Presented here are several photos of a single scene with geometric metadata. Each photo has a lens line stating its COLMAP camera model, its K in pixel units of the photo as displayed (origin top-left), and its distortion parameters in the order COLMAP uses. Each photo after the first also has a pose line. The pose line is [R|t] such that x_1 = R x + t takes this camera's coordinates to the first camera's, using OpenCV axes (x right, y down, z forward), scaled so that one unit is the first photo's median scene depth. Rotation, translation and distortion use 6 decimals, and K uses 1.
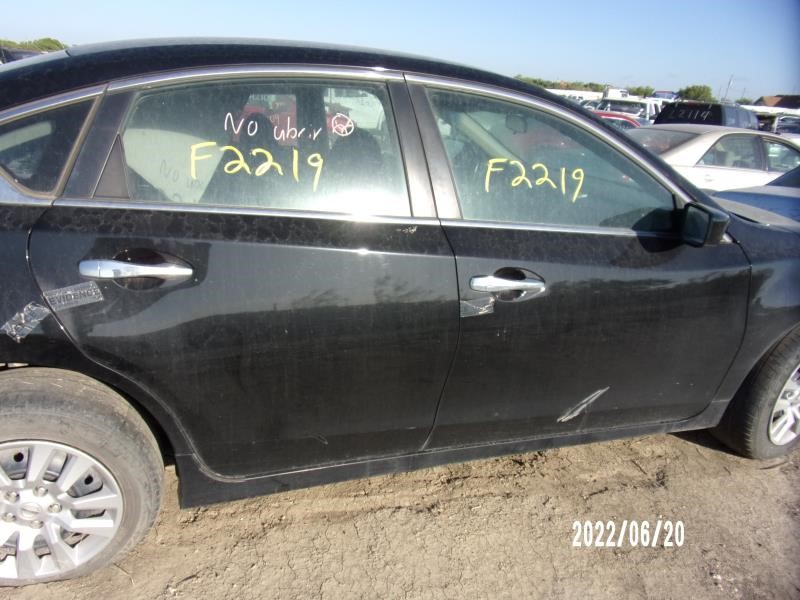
lens RADIAL K [[557.8, 0, 399.7], [0, 557.8, 301.3], [0, 0, 1]] dist [-0.020549, 0.005048]
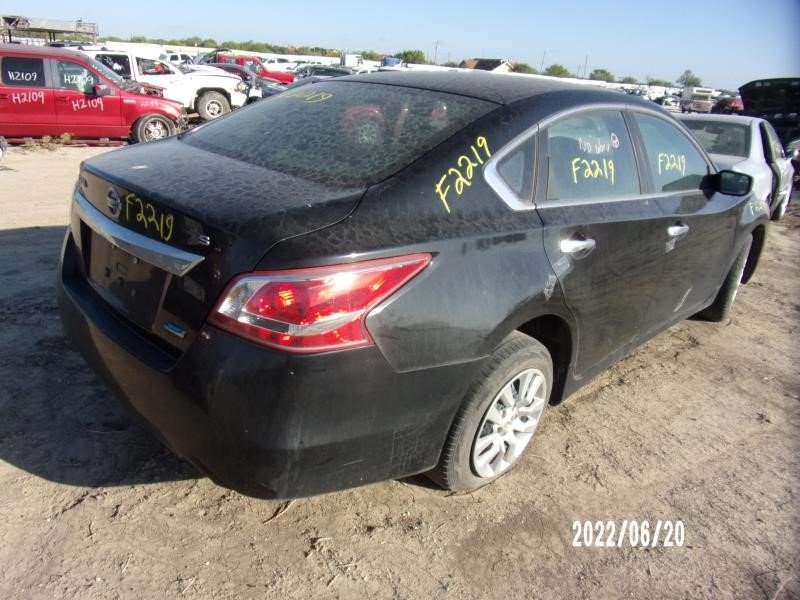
lens RADIAL K [[557.8, 0, 400.4], [0, 557.8, 299.0], [0, 0, 1]] dist [-0.020549, 0.005048]
pose [[0.902099, -0.171186, 0.396122, -1.195200], [0.150683, 0.985128, 0.082573, -0.084509], [-0.404366, -0.014800, 0.914477, -0.176644]]
